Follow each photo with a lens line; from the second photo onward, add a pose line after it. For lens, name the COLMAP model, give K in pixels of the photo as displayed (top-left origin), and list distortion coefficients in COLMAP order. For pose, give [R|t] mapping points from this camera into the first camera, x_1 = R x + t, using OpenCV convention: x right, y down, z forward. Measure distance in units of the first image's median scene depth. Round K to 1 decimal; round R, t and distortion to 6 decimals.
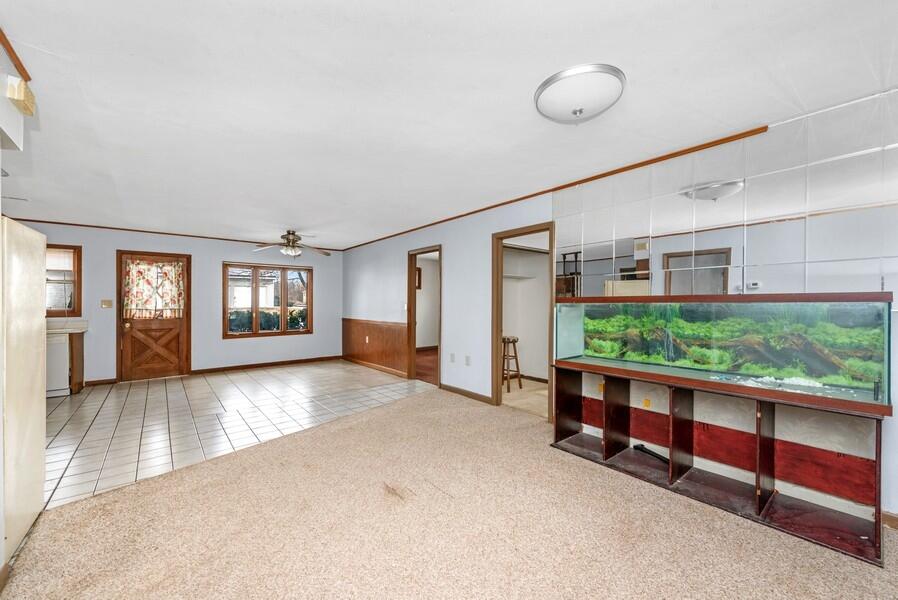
lens RADIAL K [[359.9, 0, 450.8], [0, 359.9, 303.3], [0, 0, 1]] dist [0.001095, 0.000103]
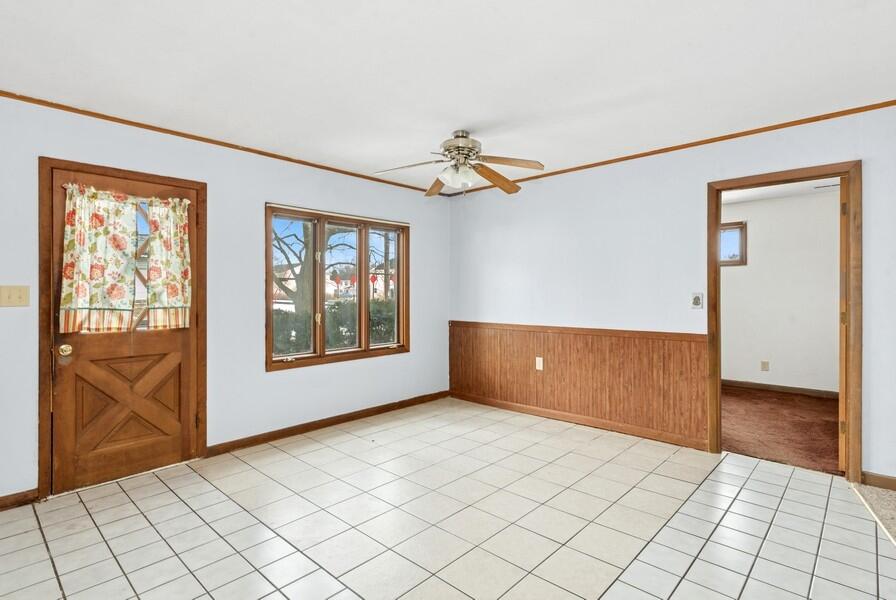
lens RADIAL K [[450.7, 0, 445.3], [0, 450.7, 294.3], [0, 0, 1]] dist [0.000983, 0.000414]
pose [[0.992875, -0.002373, 0.119133, -0.524062], [0.002191, 0.999996, 0.001660, 0.000011], [-0.119136, -0.001387, 0.992877, 0.441789]]
